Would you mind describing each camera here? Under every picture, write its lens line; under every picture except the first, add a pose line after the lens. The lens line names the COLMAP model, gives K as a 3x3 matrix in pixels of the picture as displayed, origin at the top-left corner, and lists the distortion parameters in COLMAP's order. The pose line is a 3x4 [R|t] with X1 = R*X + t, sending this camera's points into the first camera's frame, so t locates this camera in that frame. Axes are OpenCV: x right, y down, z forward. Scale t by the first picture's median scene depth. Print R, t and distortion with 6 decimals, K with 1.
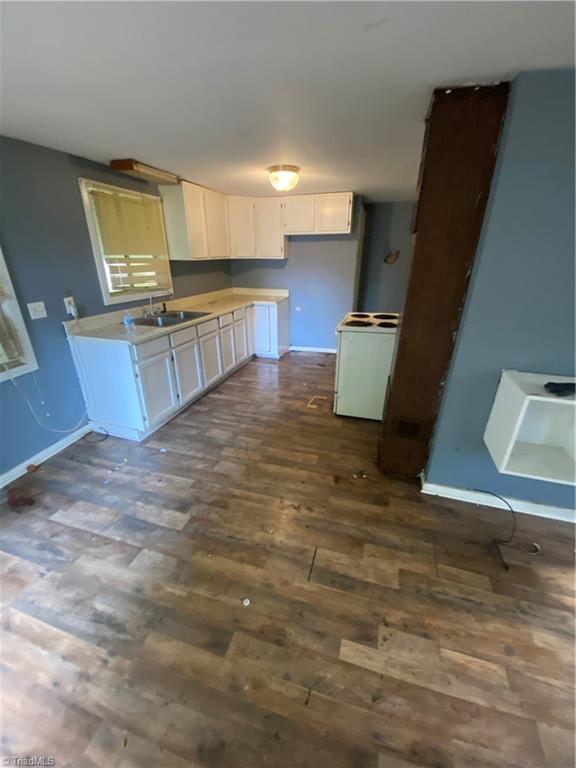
lens RADIAL K [[310.7, 0, 289.1], [0, 310.7, 388.0], [0, 0, 1]] dist [-0.017686, -0.001046]
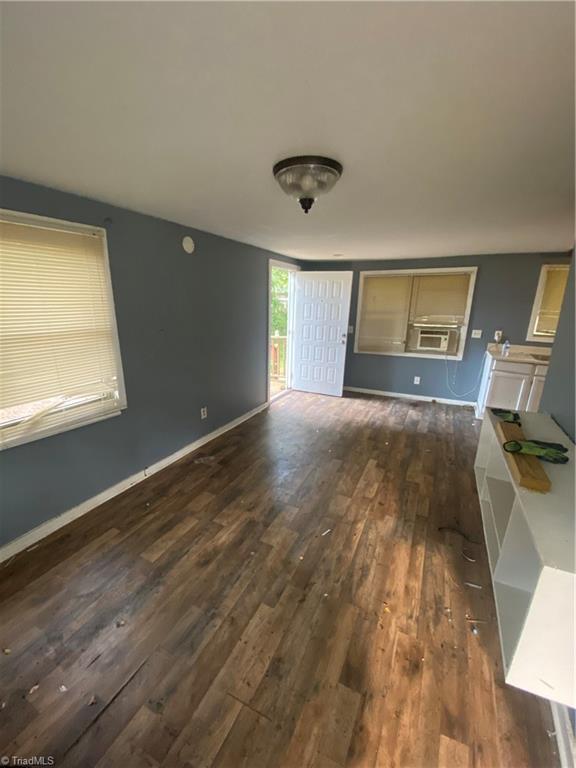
lens RADIAL K [[310.7, 0, 289.2], [0, 310.7, 378.1], [0, 0, 1]] dist [-0.017686, -0.001046]
pose [[-0.152932, 0.239044, -0.958890, 1.754101], [-0.413281, 0.865910, 0.281779, -0.087572], [0.897670, 0.439384, -0.033633, 0.142208]]
